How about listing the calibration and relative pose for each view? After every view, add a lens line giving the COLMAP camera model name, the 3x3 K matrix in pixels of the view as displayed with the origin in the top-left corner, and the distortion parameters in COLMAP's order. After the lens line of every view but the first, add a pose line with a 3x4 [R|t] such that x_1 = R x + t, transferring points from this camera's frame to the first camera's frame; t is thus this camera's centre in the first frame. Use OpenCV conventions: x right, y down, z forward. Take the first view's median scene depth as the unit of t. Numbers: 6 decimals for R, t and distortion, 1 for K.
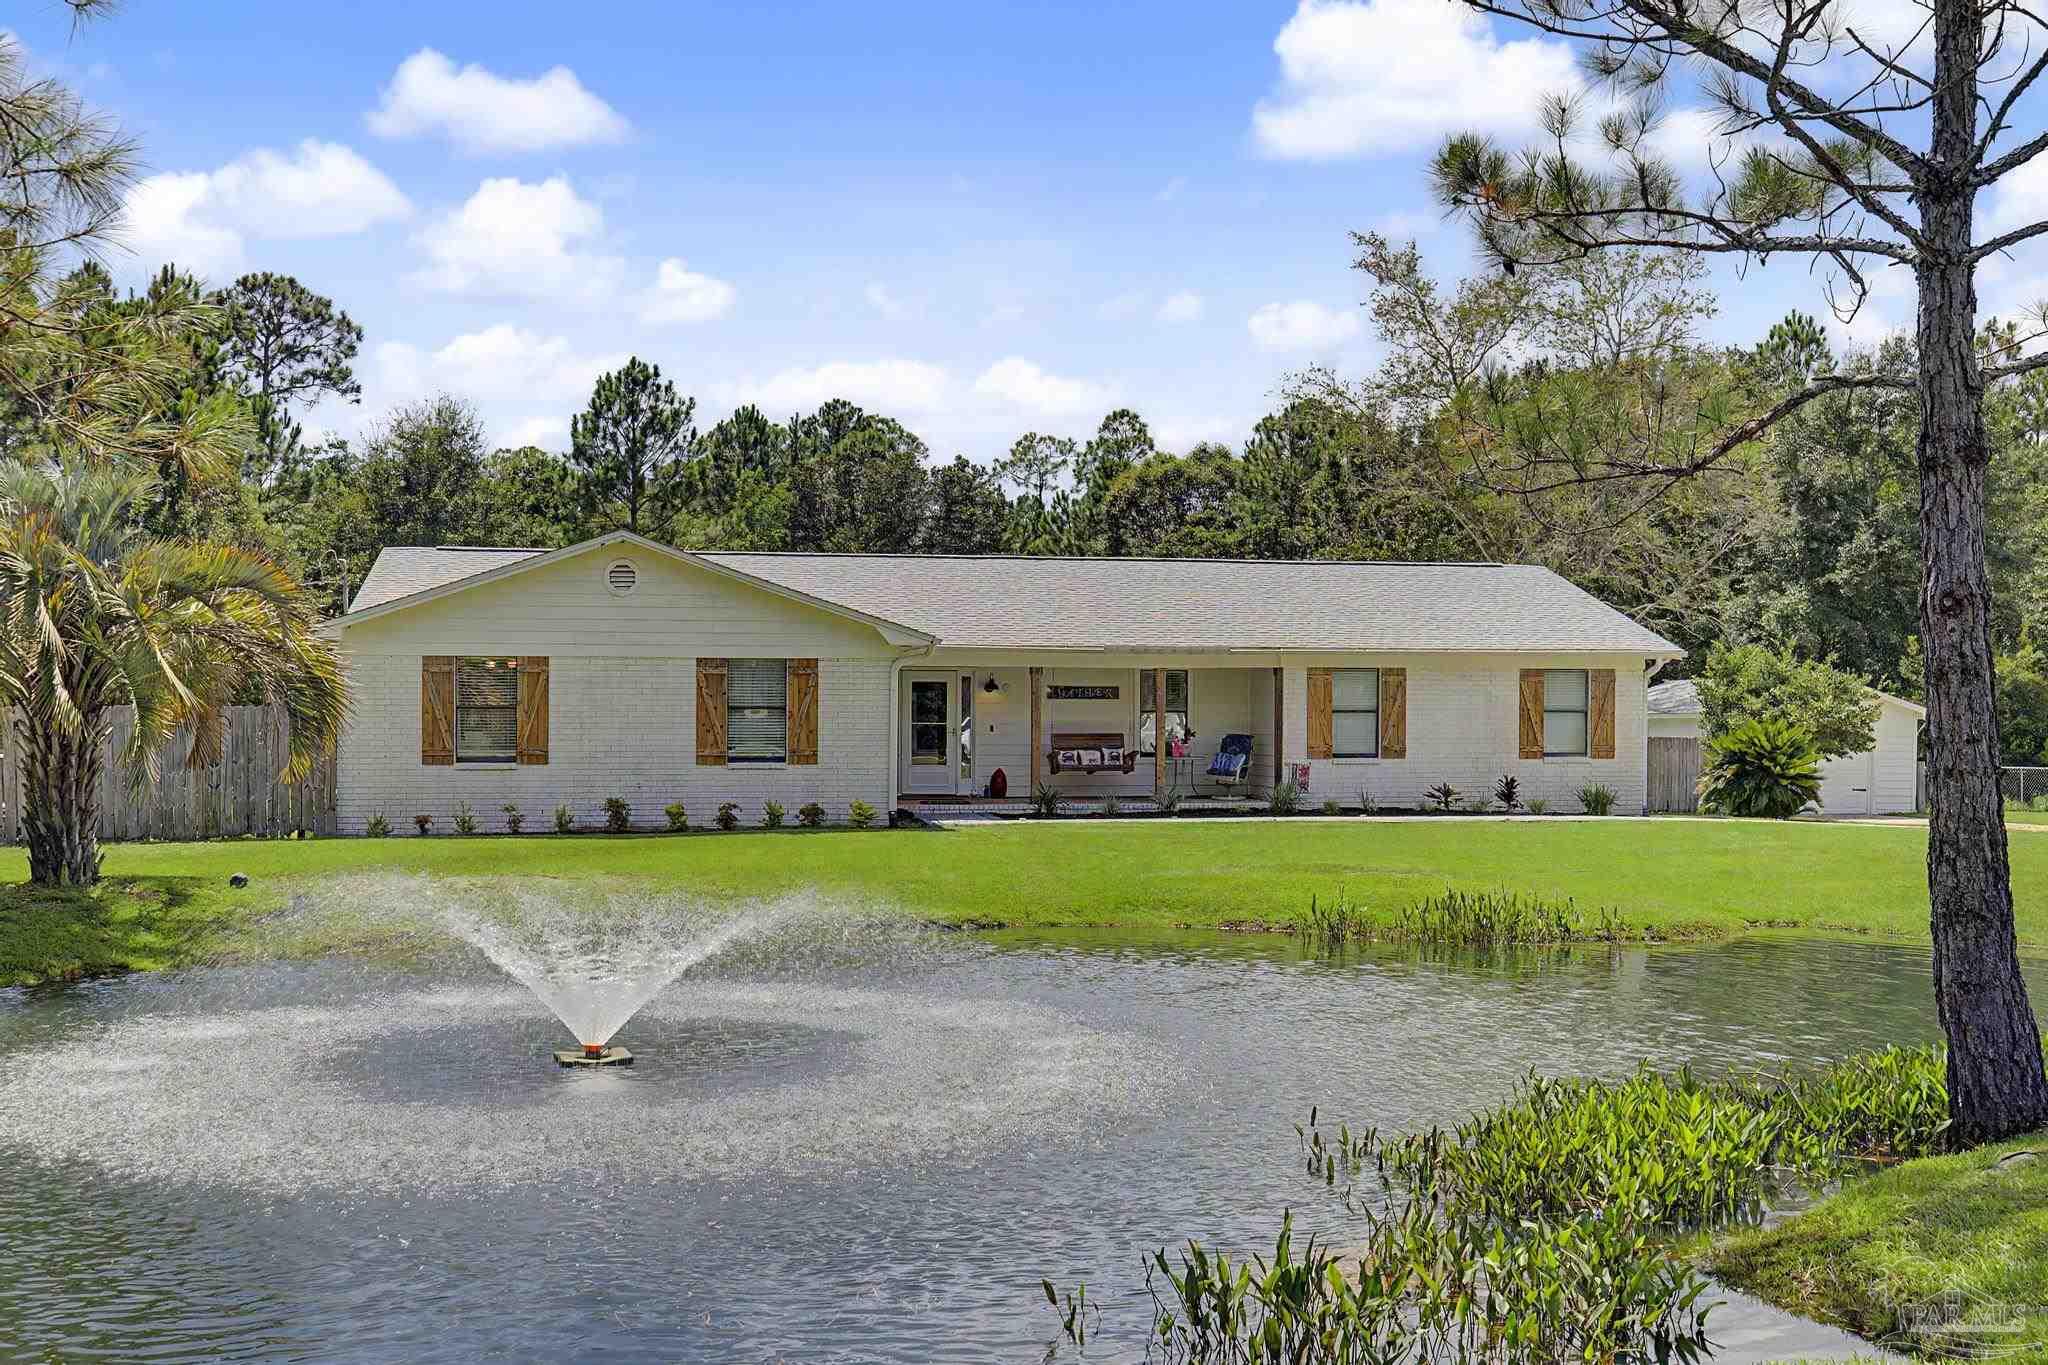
lens RADIAL K [[2063.8, 0, 1024.0], [0, 2063.8, 682.5], [0, 0, 1]] dist [-0.000282, -0.000037]
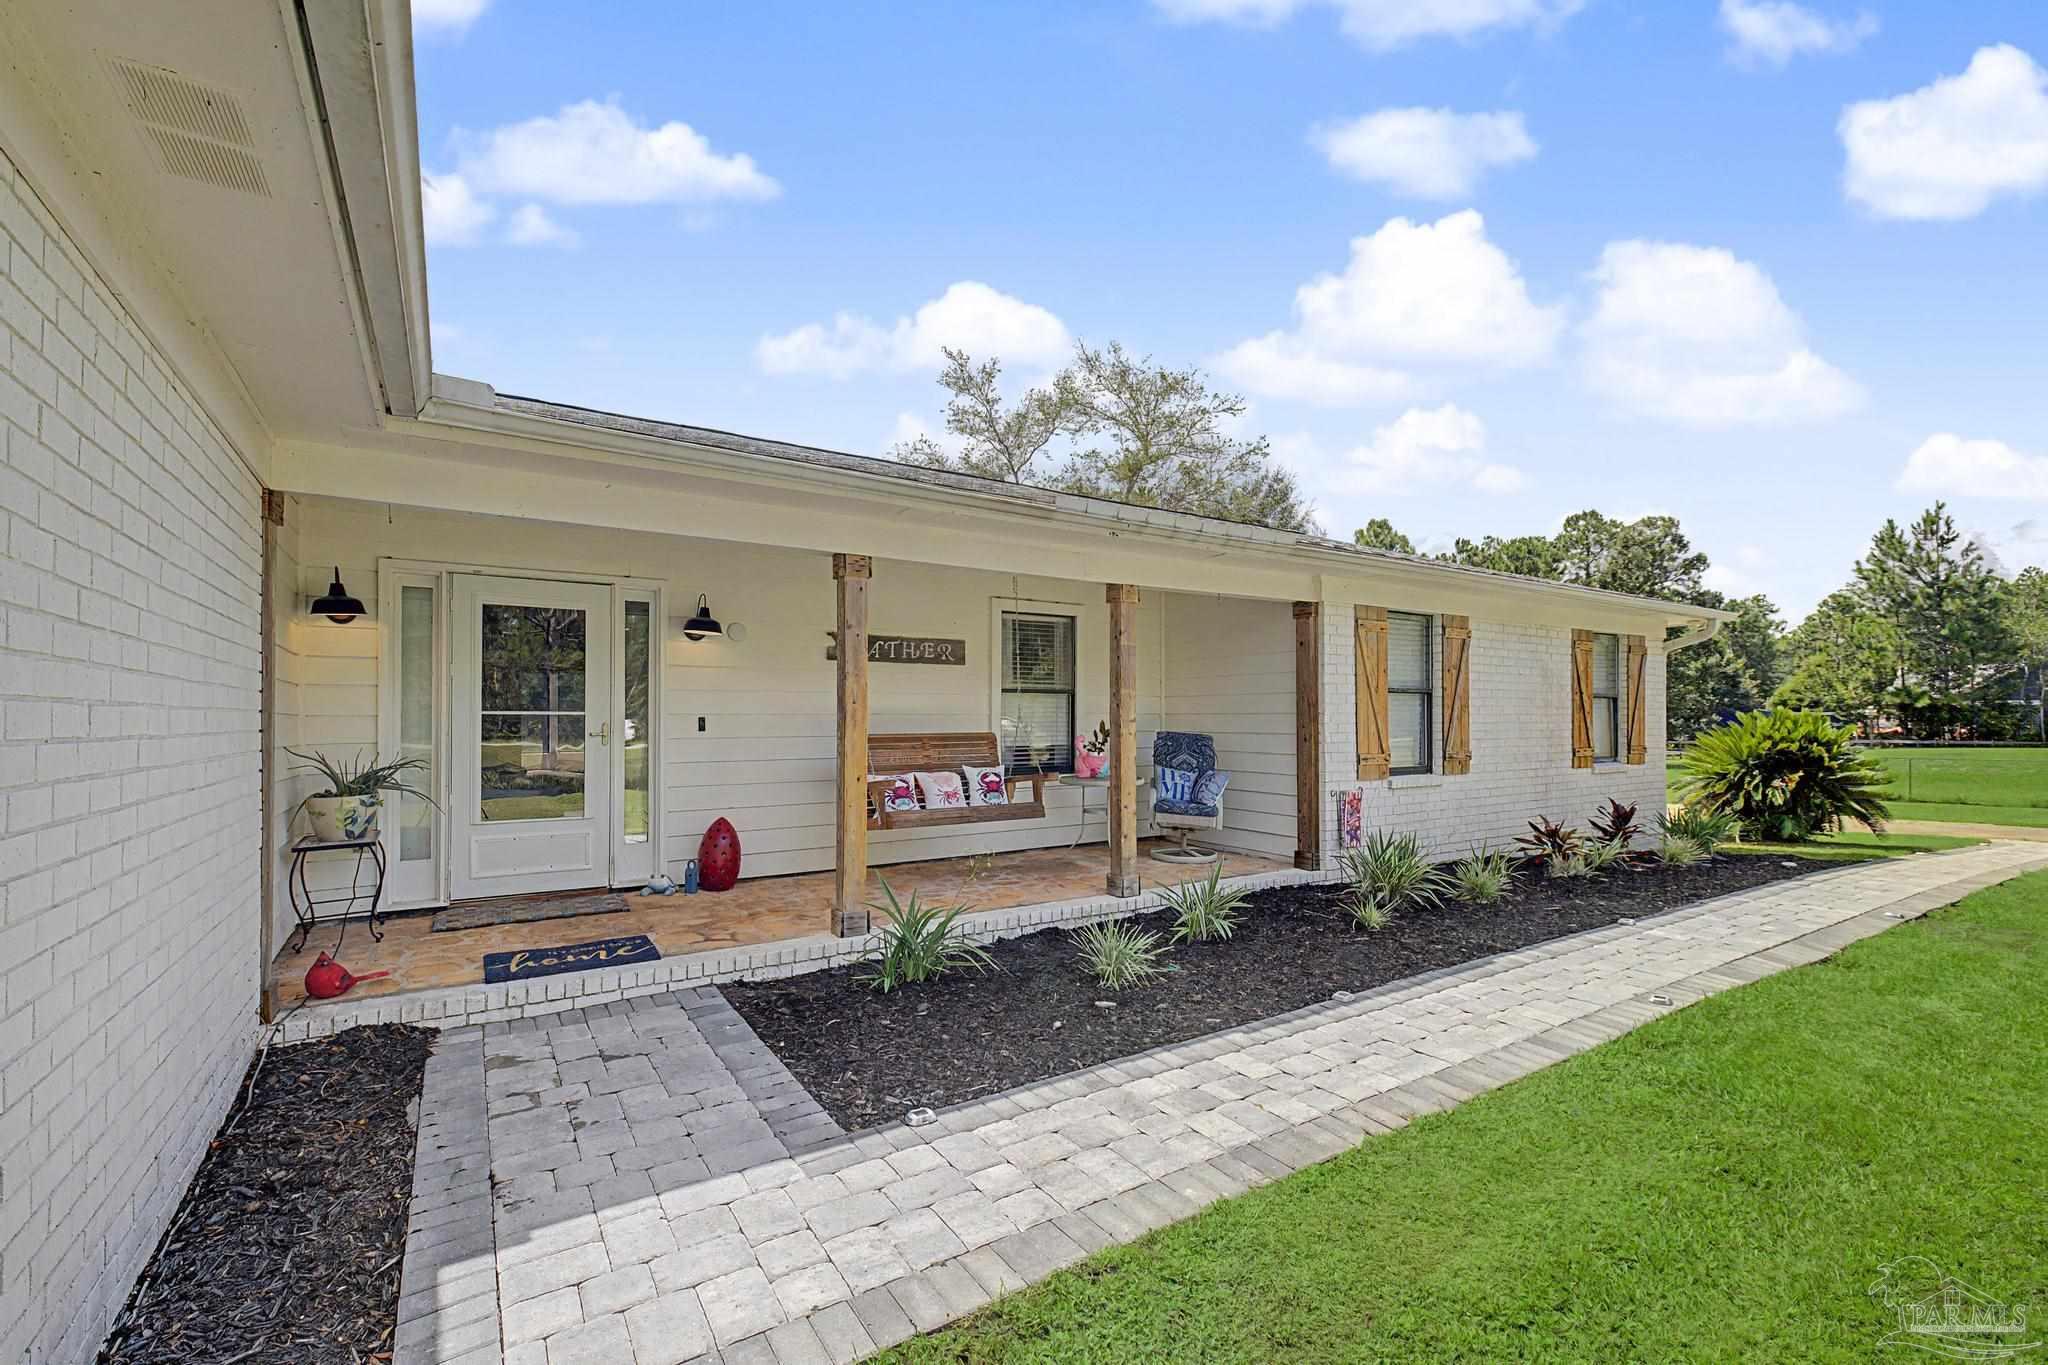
lens RADIAL K [[877.4, 0, 1012.0], [0, 877.4, 710.8], [0, 0, 1]] dist [0.018602, -0.000191]
pose [[0.930803, -0.002065, 0.365515, -0.022753], [-0.005085, 0.999814, 0.018599, 0.015582], [-0.365485, -0.019170, 0.930620, 0.811251]]
